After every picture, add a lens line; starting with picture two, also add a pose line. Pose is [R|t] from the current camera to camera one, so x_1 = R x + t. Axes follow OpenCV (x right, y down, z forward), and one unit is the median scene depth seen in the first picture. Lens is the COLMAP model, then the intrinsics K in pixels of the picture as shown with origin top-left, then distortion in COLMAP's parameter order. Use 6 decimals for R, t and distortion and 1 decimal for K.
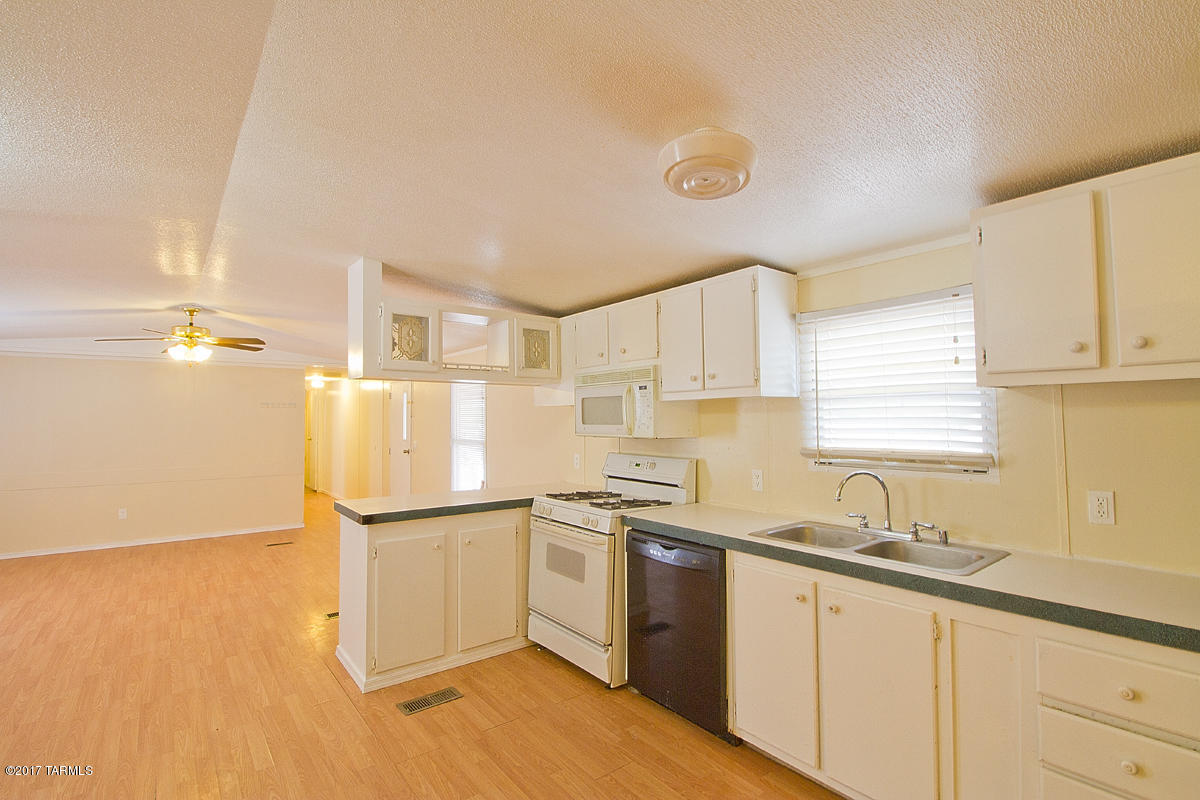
lens RADIAL K [[555.7, 0, 602.7], [0, 555.7, 398.6], [0, 0, 1]] dist [-0.000469, -0.013198]
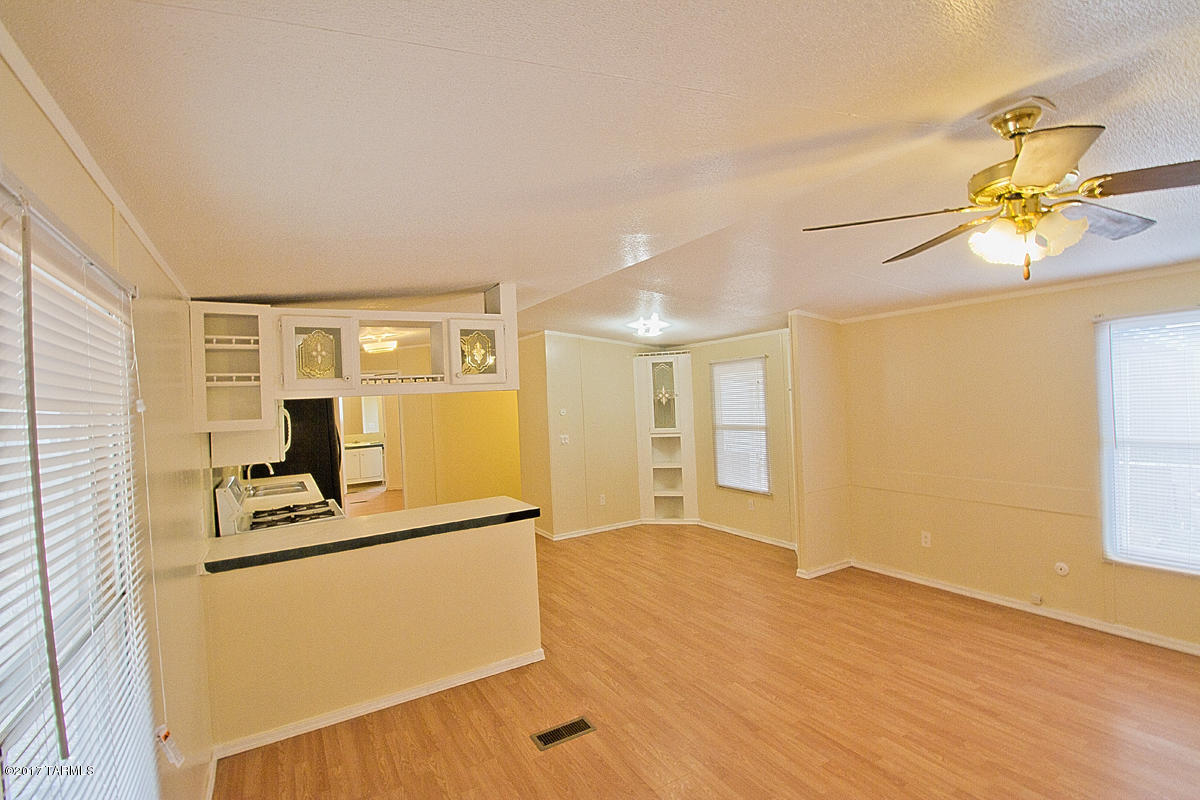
lens RADIAL K [[555.7, 0, 602.7], [0, 555.7, 398.6], [0, 0, 1]] dist [-0.000469, -0.013198]
pose [[-0.988922, 0.054849, 0.137930, -0.841287], [0.050984, 0.998206, -0.031402, 0.026548], [-0.139405, -0.024022, -0.989944, 2.239292]]
